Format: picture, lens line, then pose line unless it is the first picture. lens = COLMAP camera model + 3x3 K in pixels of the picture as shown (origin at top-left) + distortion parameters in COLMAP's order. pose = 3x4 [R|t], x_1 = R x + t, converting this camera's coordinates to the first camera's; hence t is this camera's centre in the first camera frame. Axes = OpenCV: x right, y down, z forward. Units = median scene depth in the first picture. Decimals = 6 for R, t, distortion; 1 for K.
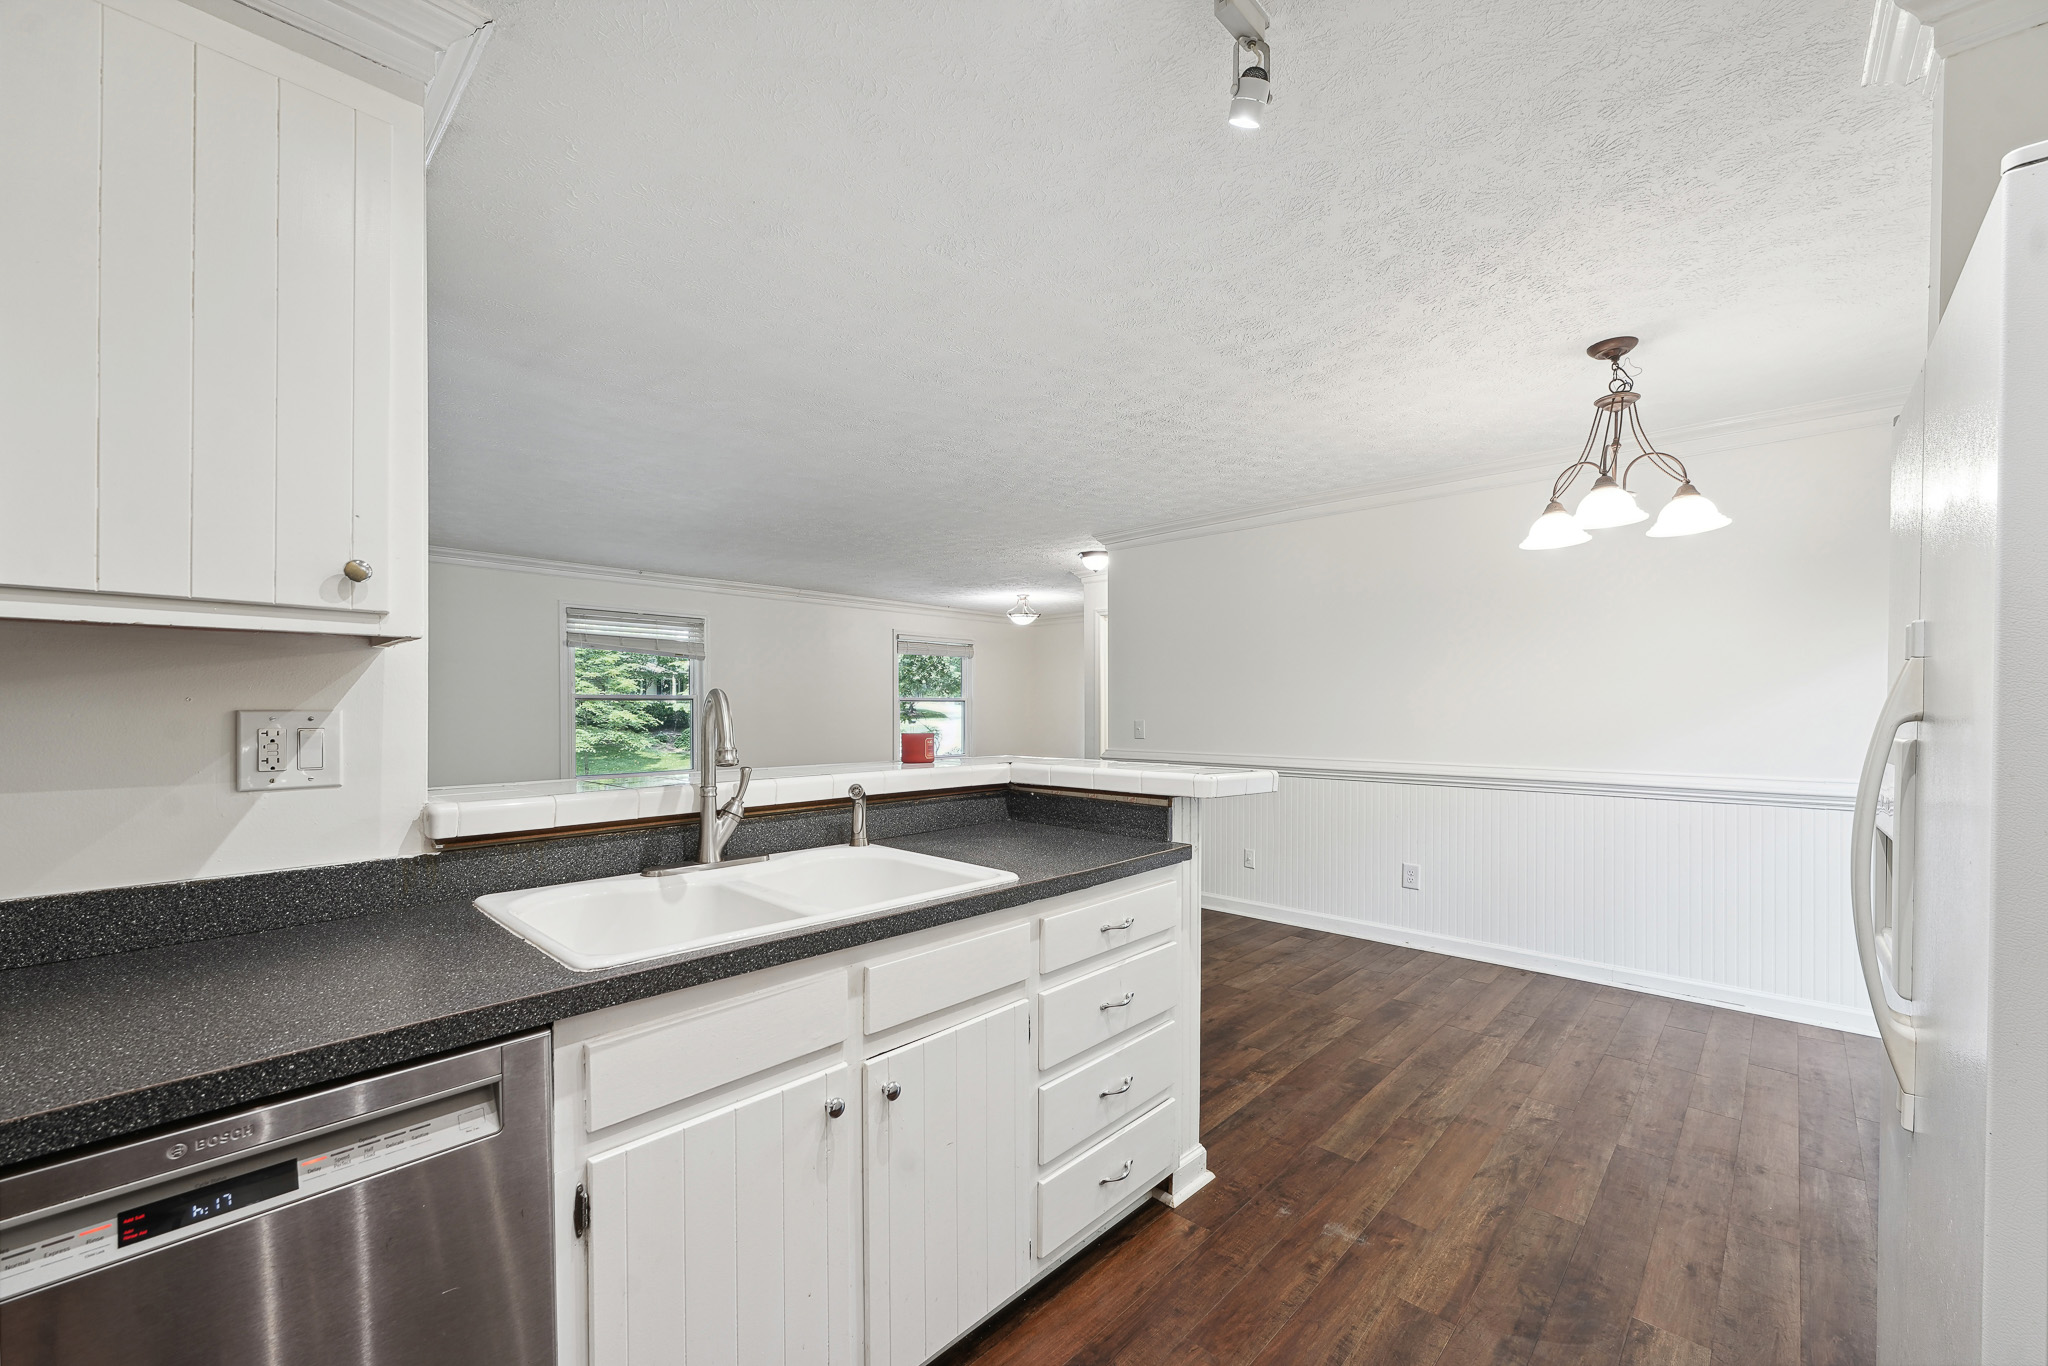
lens RADIAL K [[811.3, 0, 1011.4], [0, 811.3, 720.2], [0, 0, 1]] dist [0.000345, -0.000081]
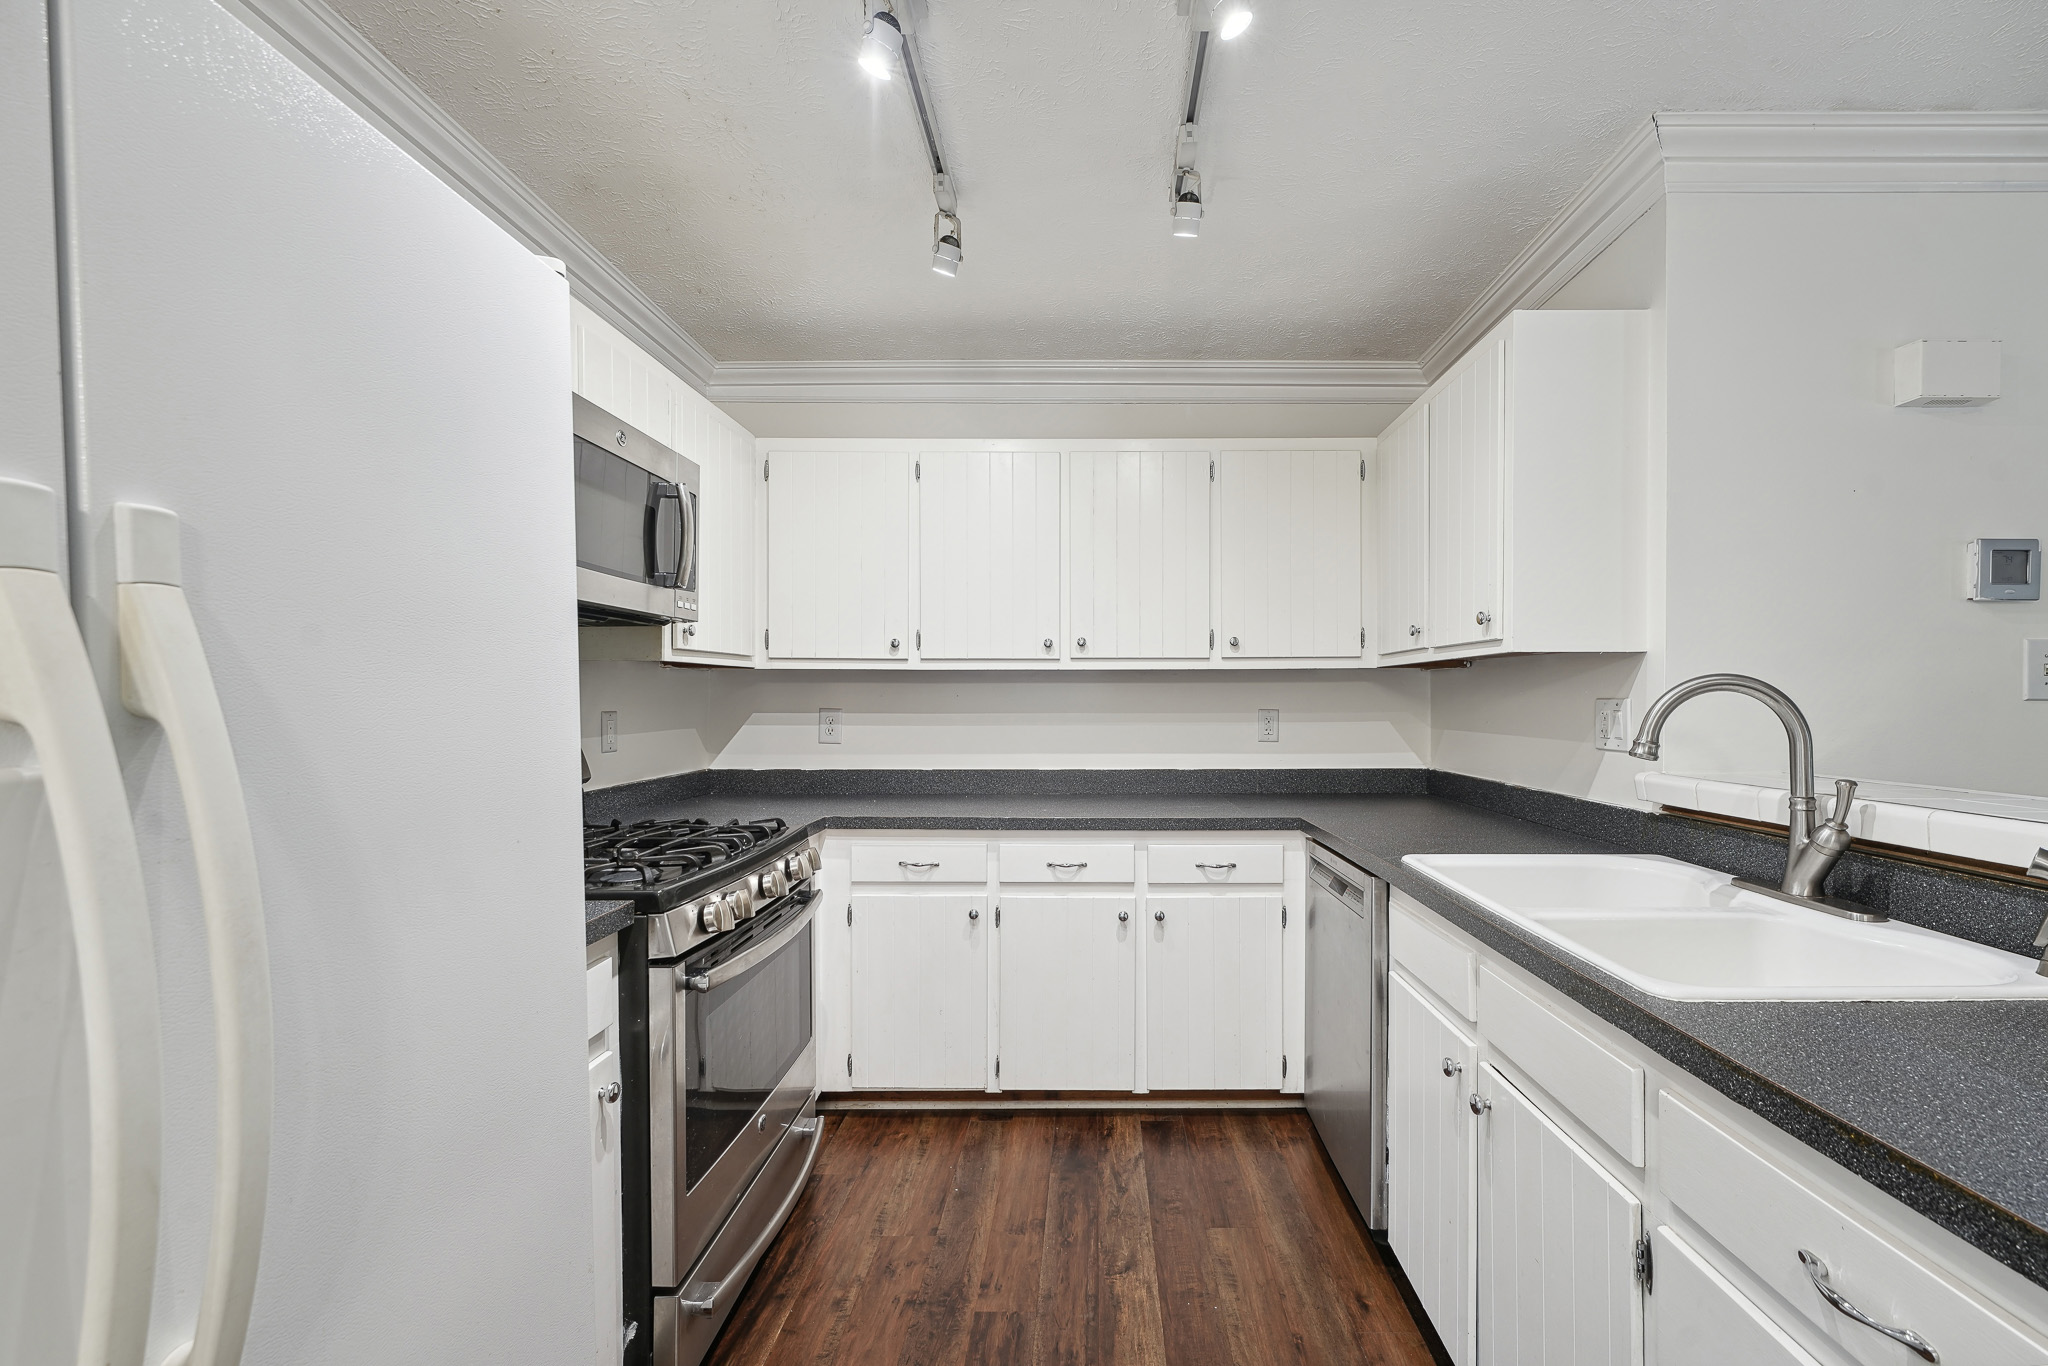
lens RADIAL K [[843.3, 0, 1097.3], [0, 843.3, 704.7], [0, 0, 1]] dist [-0.000001, -0.000077]
pose [[-0.715506, 0.004262, -0.698593, 0.575956], [-0.011361, 0.999778, 0.017735, -0.011639], [0.698514, 0.020626, -0.715299, 0.941501]]
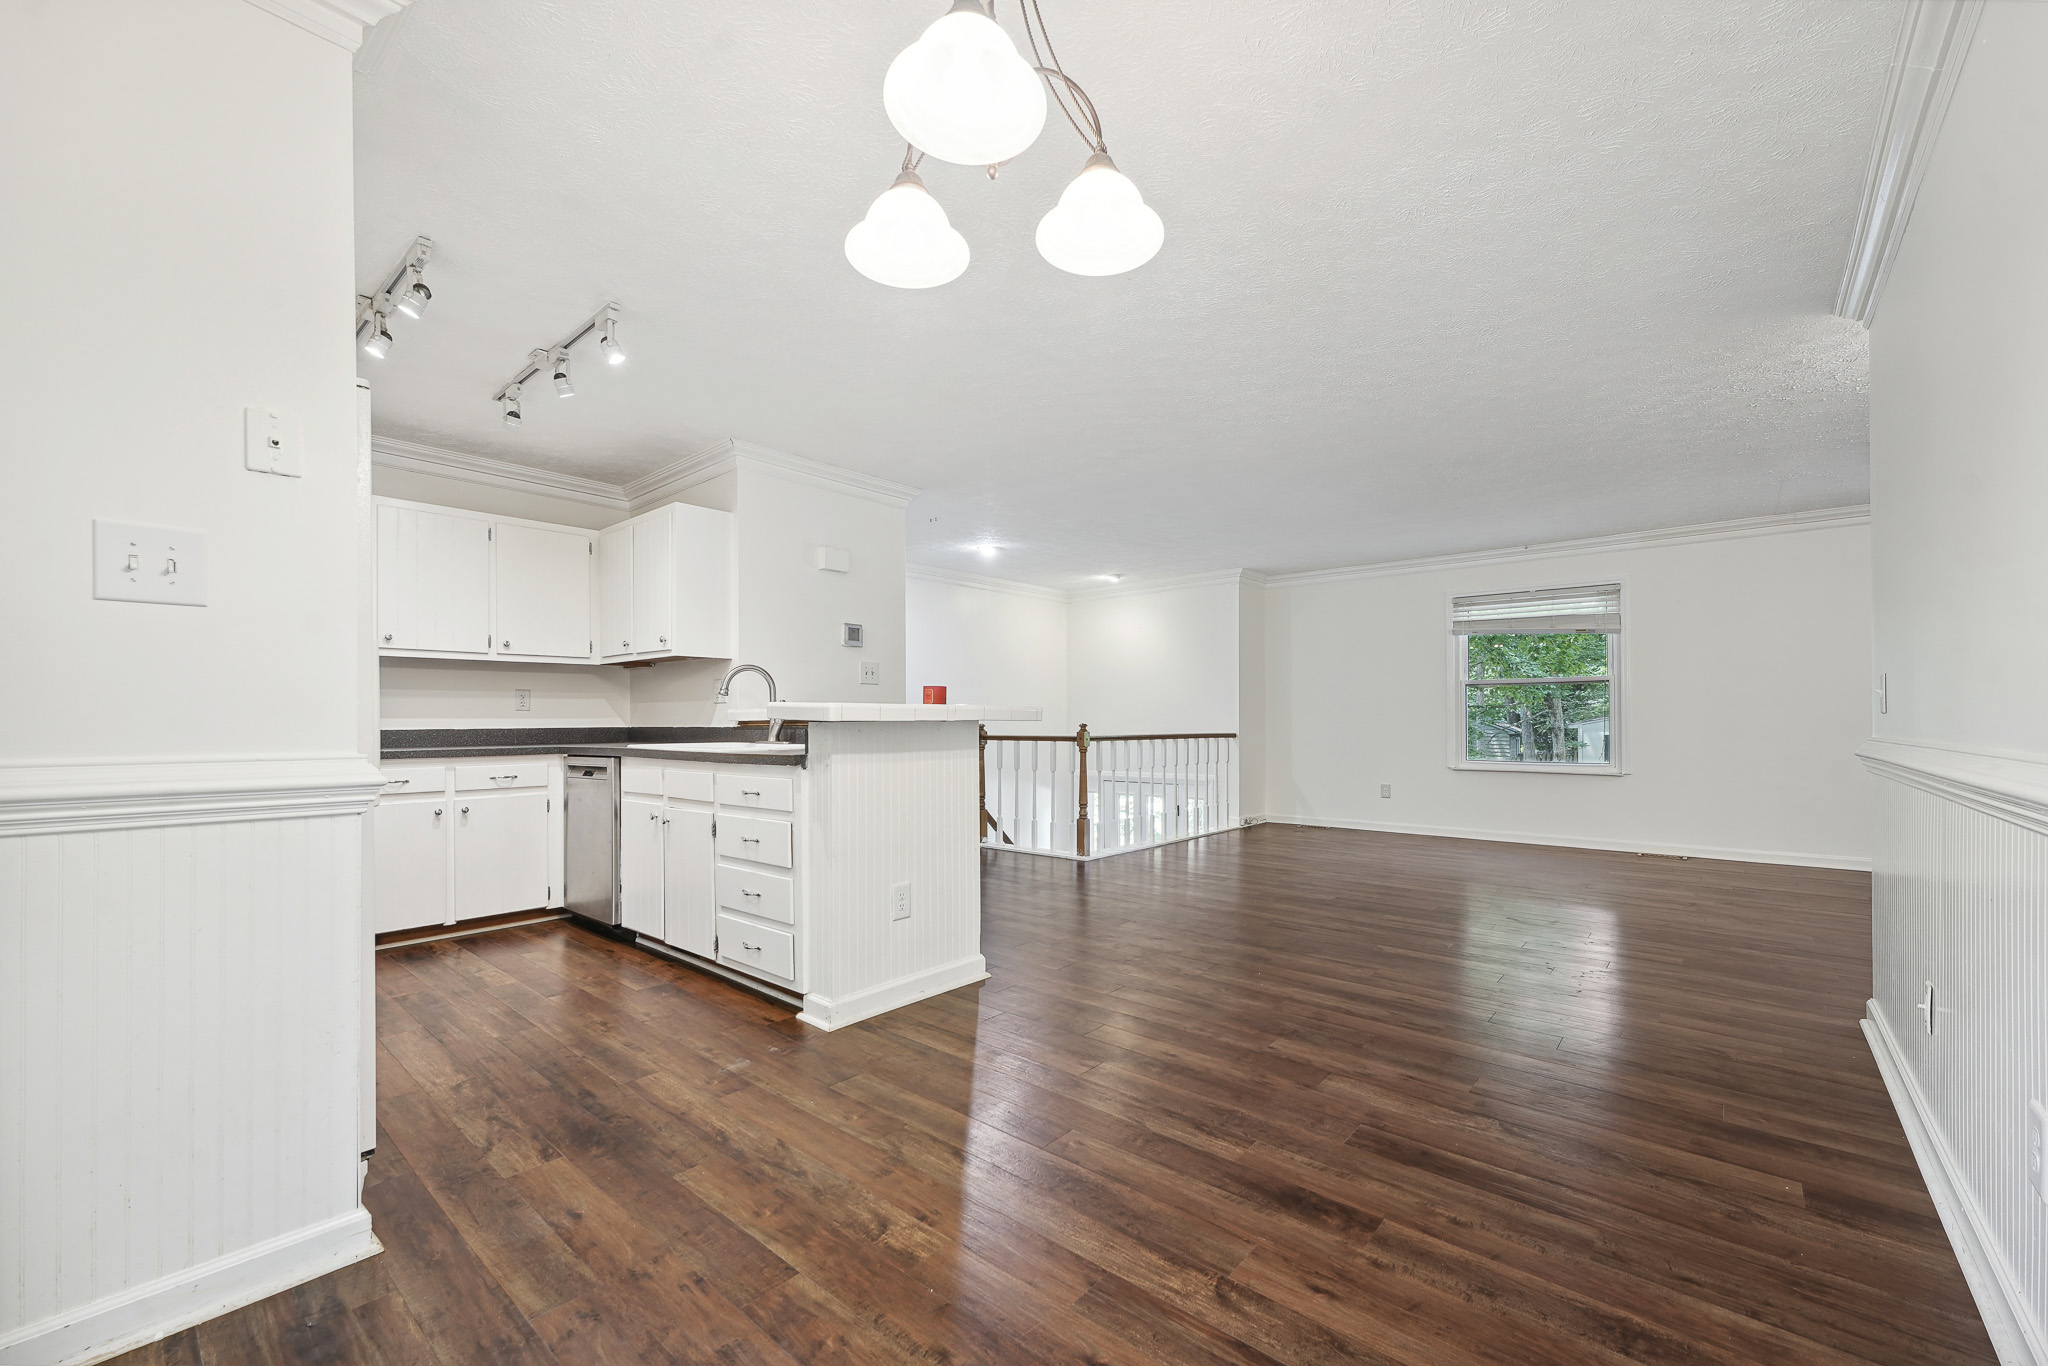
lens RADIAL K [[811.3, 0, 1011.4], [0, 811.3, 720.2], [0, 0, 1]] dist [0.000345, -0.000081]
pose [[0.049729, -0.000319, -0.998763, 1.643123], [-0.012314, 0.999924, -0.000932, 0.093693], [0.998687, 0.012345, 0.049721, 1.325177]]
